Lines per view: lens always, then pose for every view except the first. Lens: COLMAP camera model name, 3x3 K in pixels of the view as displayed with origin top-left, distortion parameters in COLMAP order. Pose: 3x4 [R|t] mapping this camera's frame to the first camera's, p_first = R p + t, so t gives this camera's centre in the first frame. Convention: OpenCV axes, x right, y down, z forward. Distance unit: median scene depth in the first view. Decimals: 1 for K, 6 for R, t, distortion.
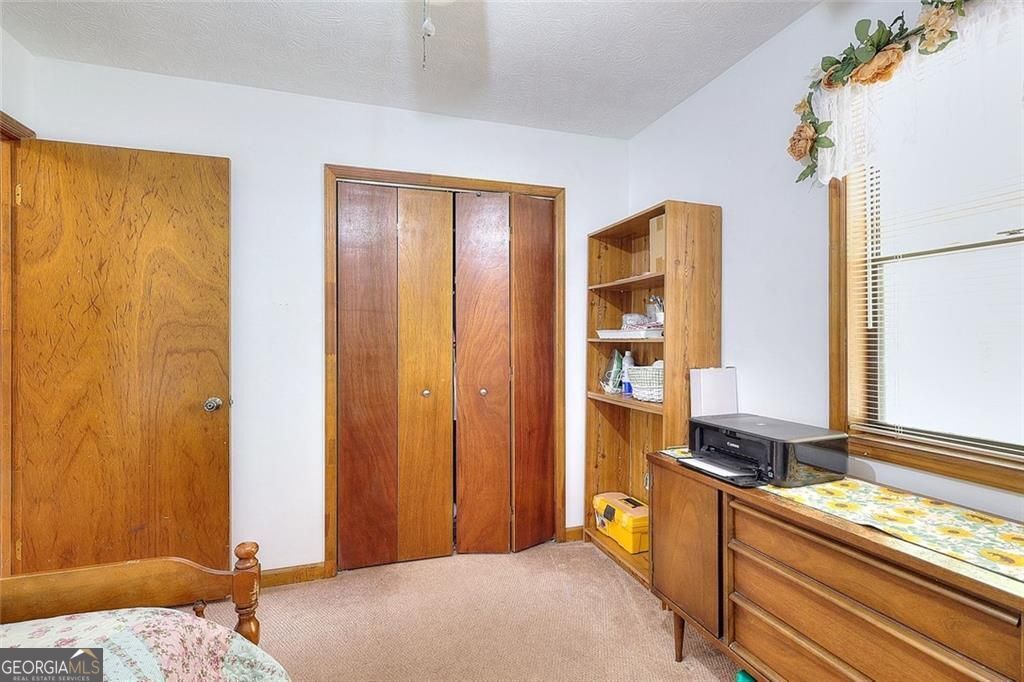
lens RADIAL K [[477.0, 0, 510.1], [0, 477.0, 340.0], [0, 0, 1]] dist [0.000619, 0.000502]
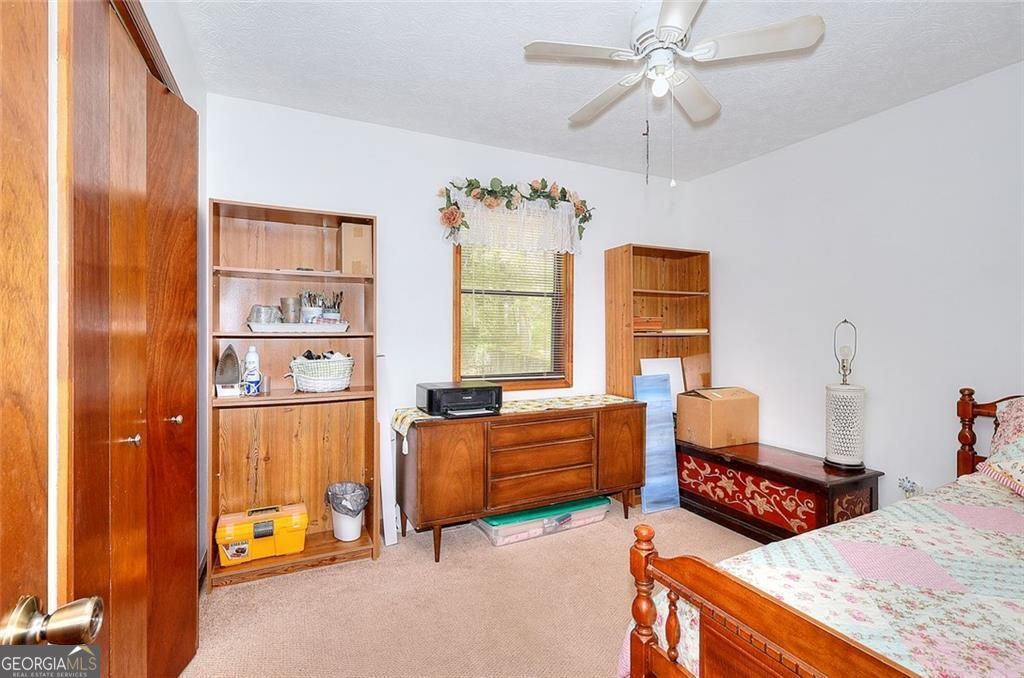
lens RADIAL K [[469.0, 0, 511.9], [0, 469.0, 333.4], [0, 0, 1]] dist [-0.001706, -0.000183]
pose [[-0.116024, -0.007545, 0.993218, -0.713314], [0.000047, 0.999971, 0.007602, -0.007086], [-0.993246, 0.000929, -0.116021, 0.649430]]
